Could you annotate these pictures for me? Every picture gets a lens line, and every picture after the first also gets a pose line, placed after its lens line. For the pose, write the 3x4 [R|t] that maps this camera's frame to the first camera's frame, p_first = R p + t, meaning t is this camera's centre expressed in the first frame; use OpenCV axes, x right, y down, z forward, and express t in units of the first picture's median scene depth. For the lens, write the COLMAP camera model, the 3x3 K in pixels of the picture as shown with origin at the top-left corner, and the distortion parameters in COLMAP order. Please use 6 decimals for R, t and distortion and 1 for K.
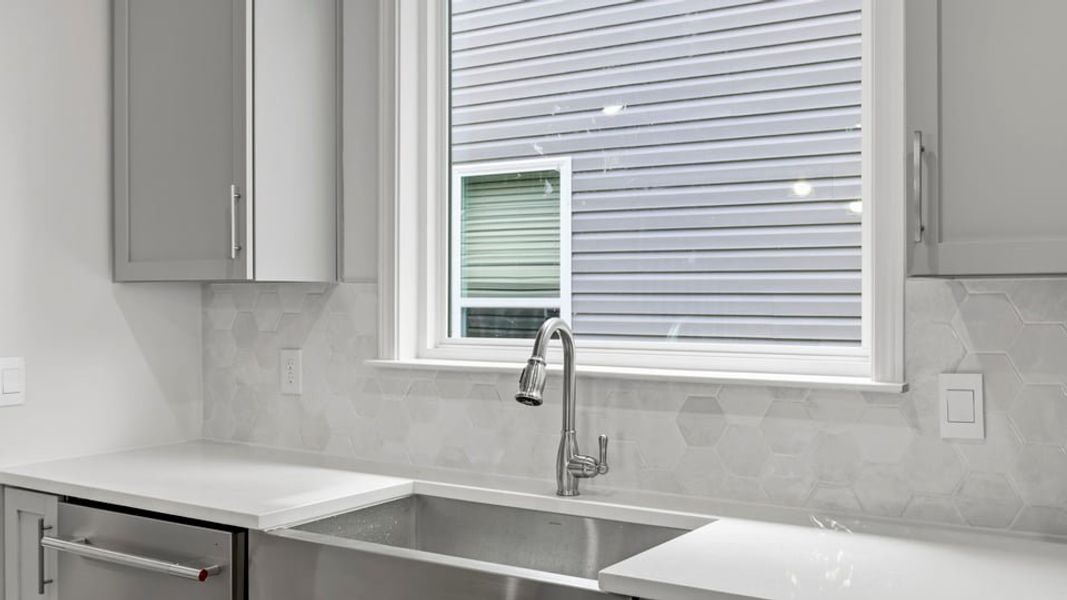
lens RADIAL K [[1083.0, 0, 533.5], [0, 1083.0, 300.0], [0, 0, 1]] dist [0.062886, -0.001298]
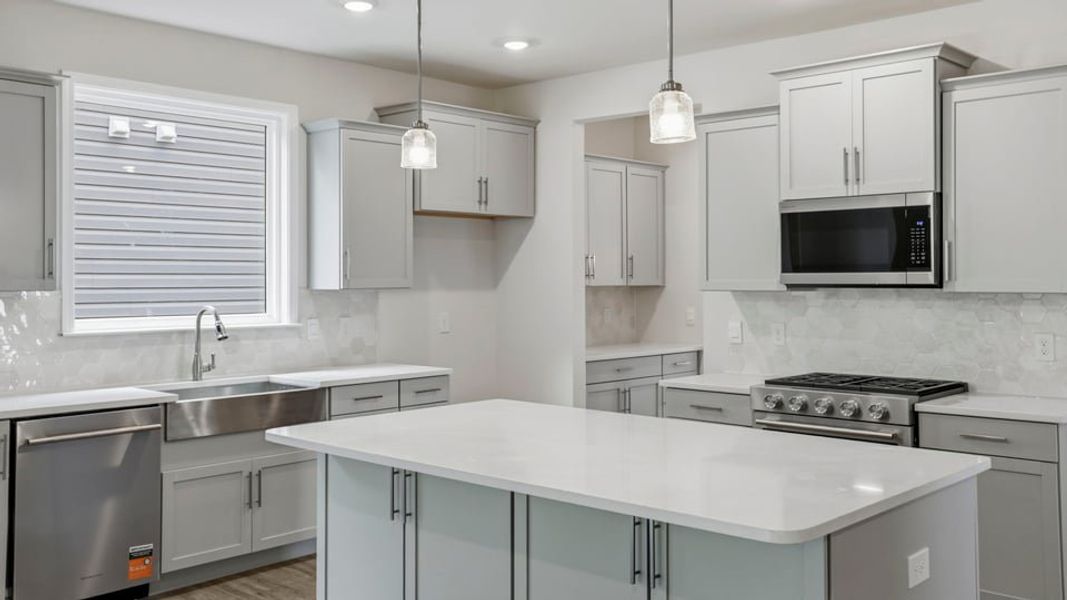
lens RADIAL K [[980.0, 0, 533.8], [0, 980.0, 272.9], [0, 0, 1]] dist [0.048230, 0.005982]
pose [[0.167337, 0.006639, 0.985877, -1.972588], [0.008959, 0.999926, -0.008254, -0.030488], [-0.985859, 0.010214, 0.167265, -0.076526]]
